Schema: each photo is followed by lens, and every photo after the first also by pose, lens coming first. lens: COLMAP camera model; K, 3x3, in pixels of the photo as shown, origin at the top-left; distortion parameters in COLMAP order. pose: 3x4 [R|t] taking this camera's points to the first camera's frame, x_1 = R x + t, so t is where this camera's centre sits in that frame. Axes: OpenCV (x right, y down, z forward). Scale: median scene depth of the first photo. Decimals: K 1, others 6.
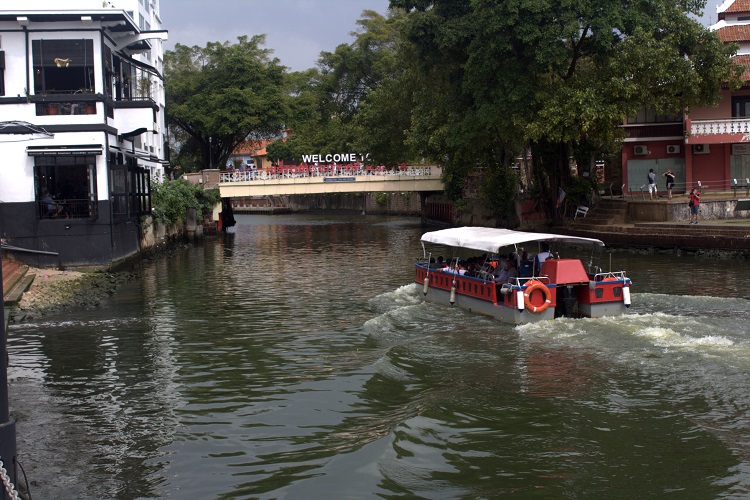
lens RADIAL K [[1212.1, 0, 375.0], [0, 1212.1, 249.9], [0, 0, 1]] dist [-0.017844, 0.000000]
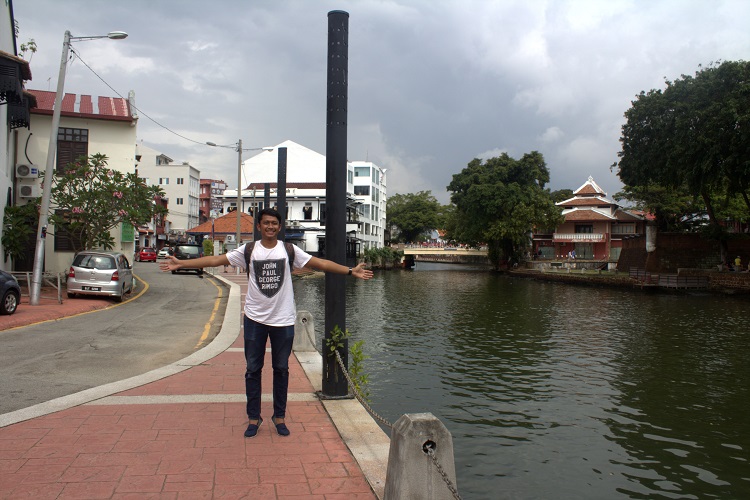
lens RADIAL K [[630.4, 0, 375.0], [0, 630.4, 249.6], [0, 0, 1]] dist [-0.069884, 0.014665]
pose [[0.964073, 0.045466, -0.261718, 0.166101], [-0.059326, 0.997210, -0.045301, 0.011912], [0.258928, 0.059200, 0.964081, -0.322935]]
